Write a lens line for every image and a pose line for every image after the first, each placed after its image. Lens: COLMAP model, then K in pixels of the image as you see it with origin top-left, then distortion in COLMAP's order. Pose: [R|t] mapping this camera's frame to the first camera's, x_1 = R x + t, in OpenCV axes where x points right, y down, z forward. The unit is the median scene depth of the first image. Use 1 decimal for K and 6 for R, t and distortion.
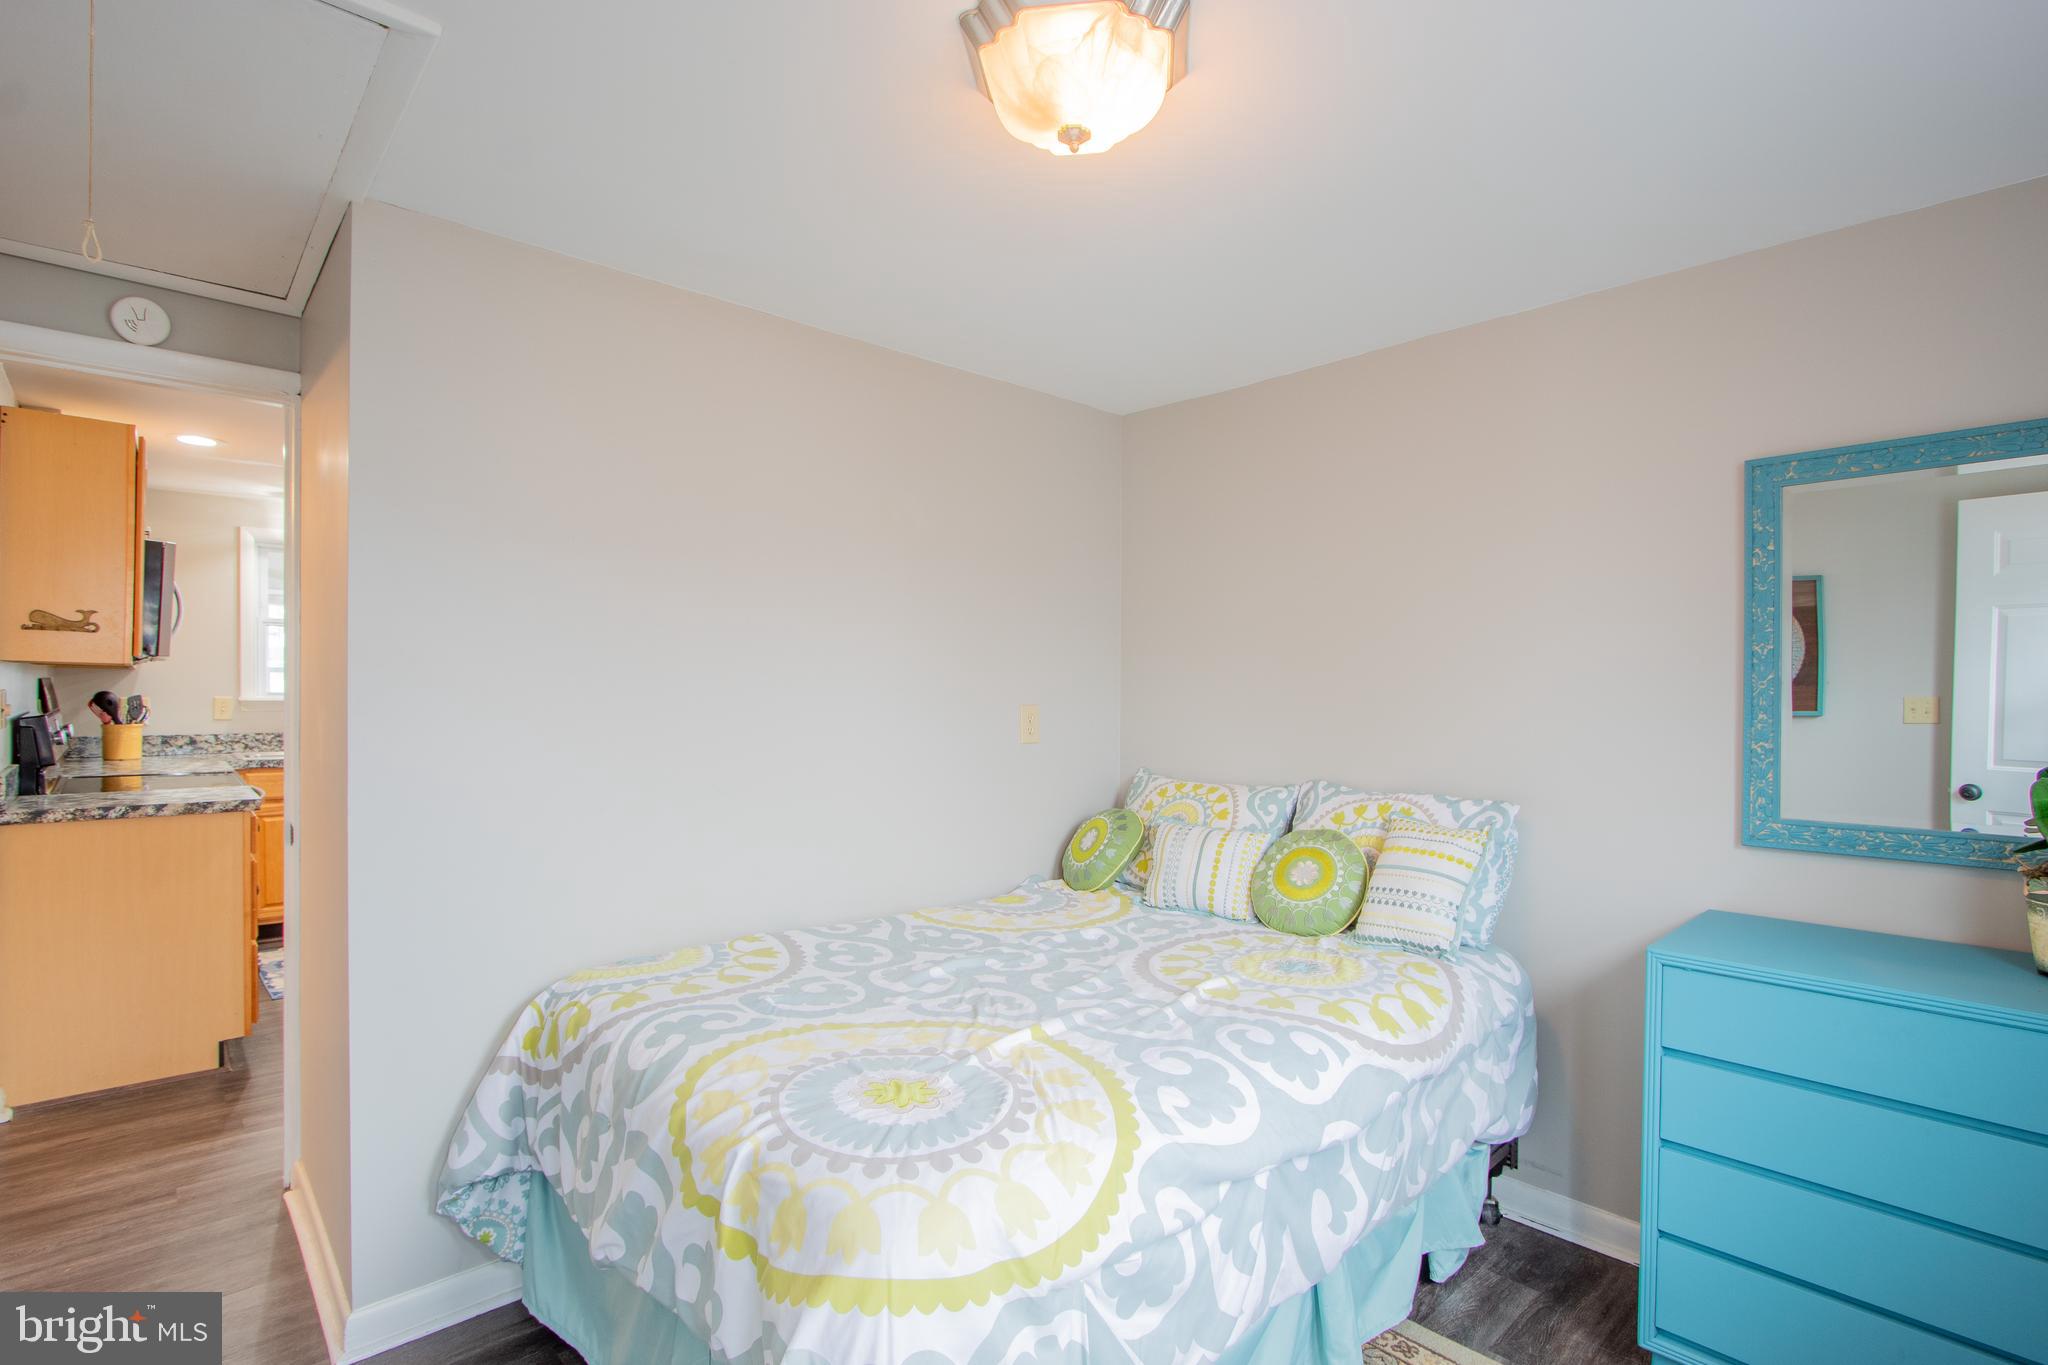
lens RADIAL K [[997.7, 0, 1039.1], [0, 997.7, 709.4], [0, 0, 1]] dist [-0.016139, 0.000846]
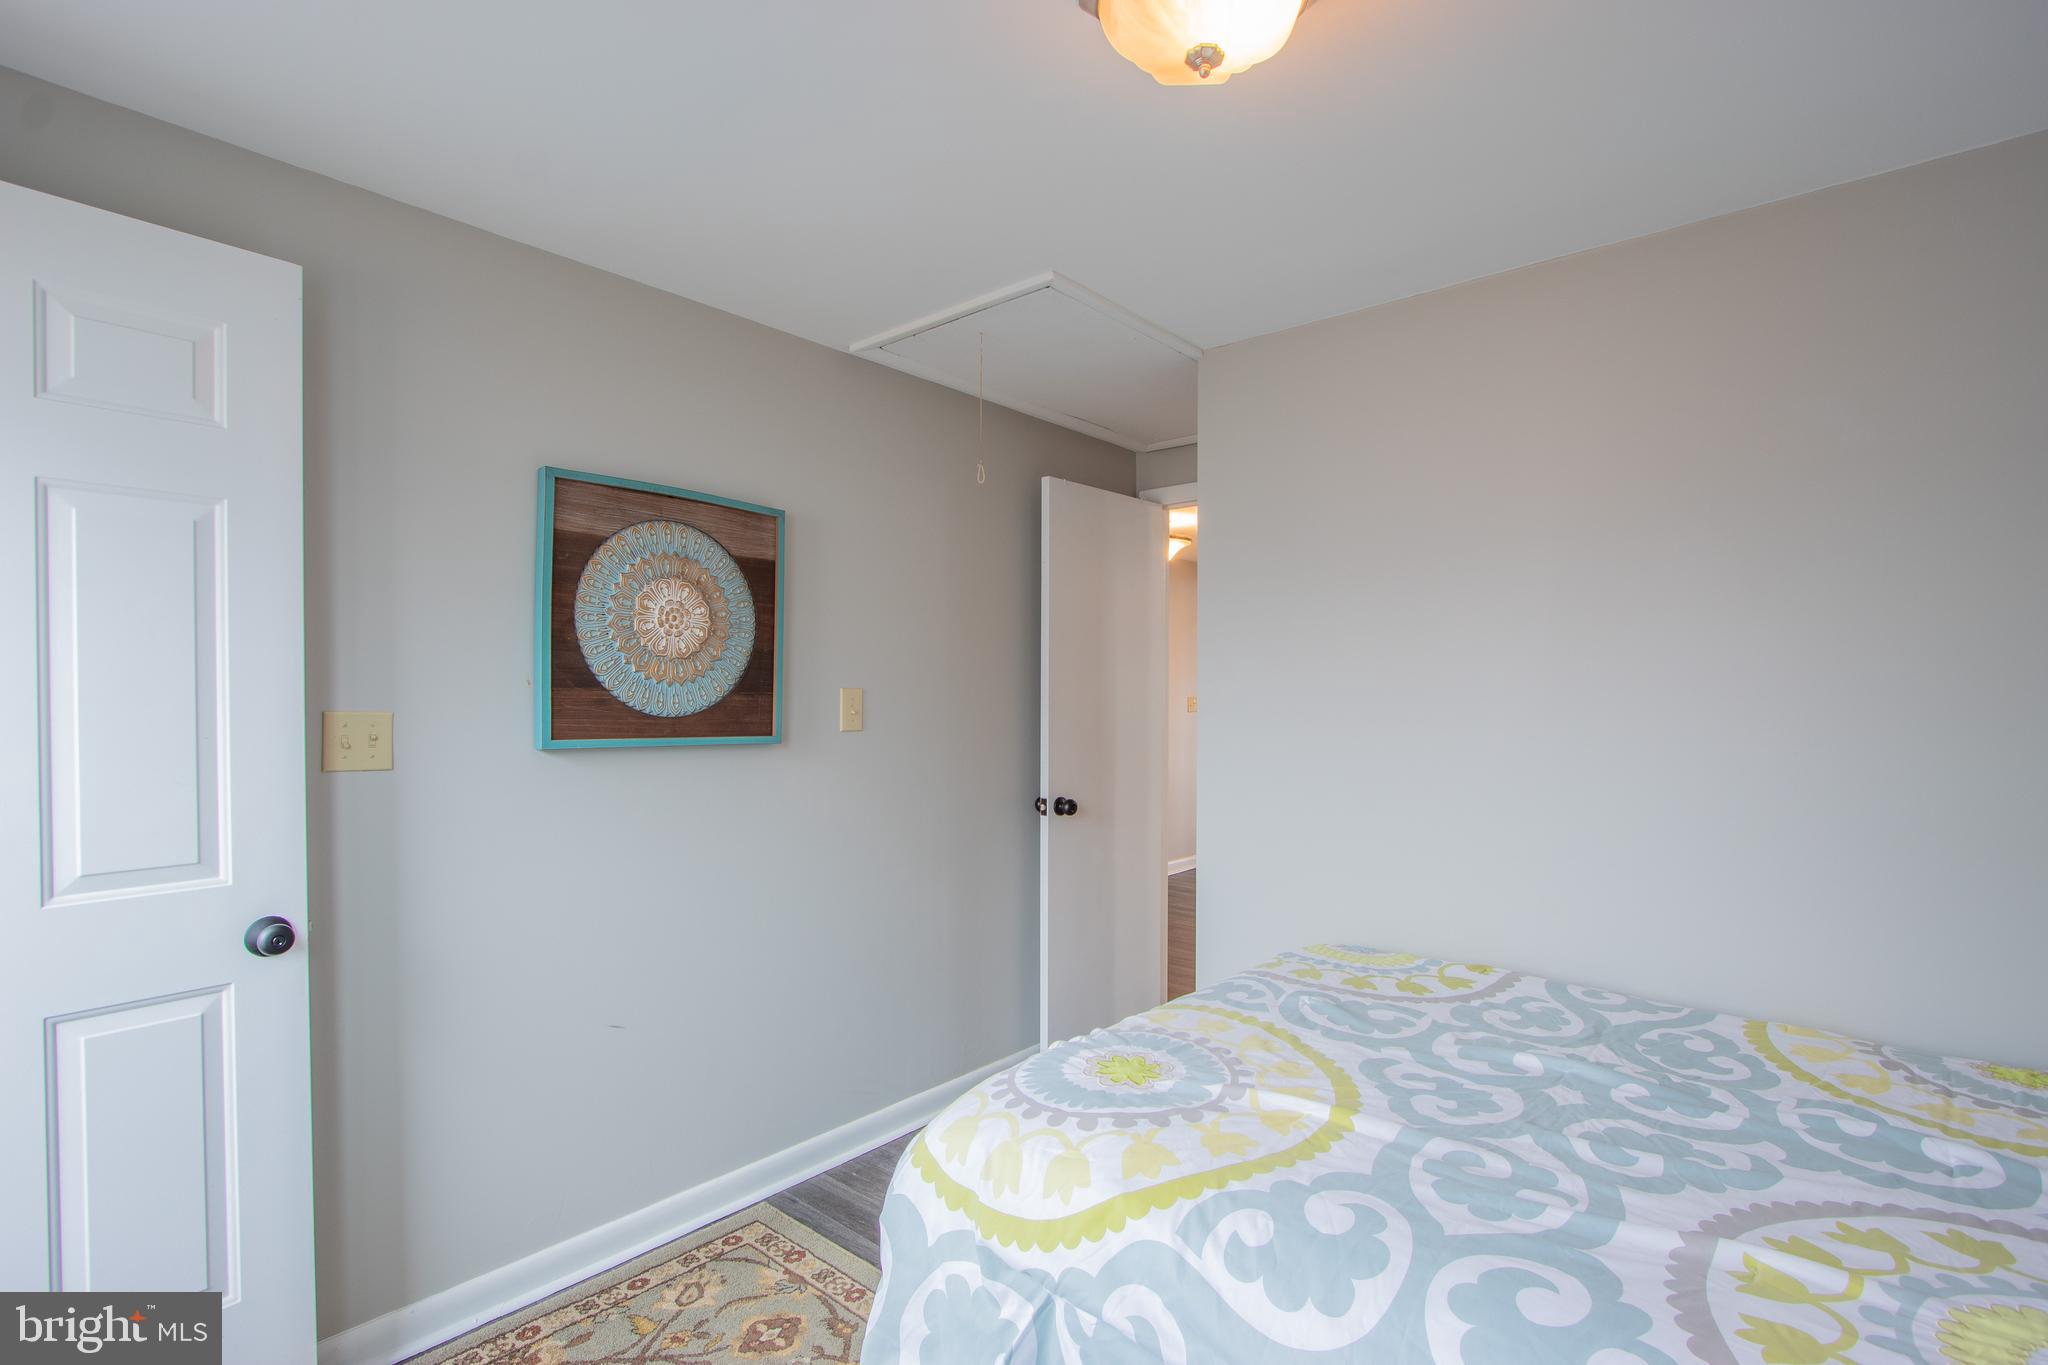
lens RADIAL K [[973.0, 0, 1024.0], [0, 973.0, 682.5], [0, 0, 1]] dist [0.000196, -0.000076]
pose [[0.087002, -0.020930, -0.995988, 0.682785], [-0.015623, 0.999628, -0.022371, -0.010302], [0.996086, 0.017506, 0.086642, 0.581490]]
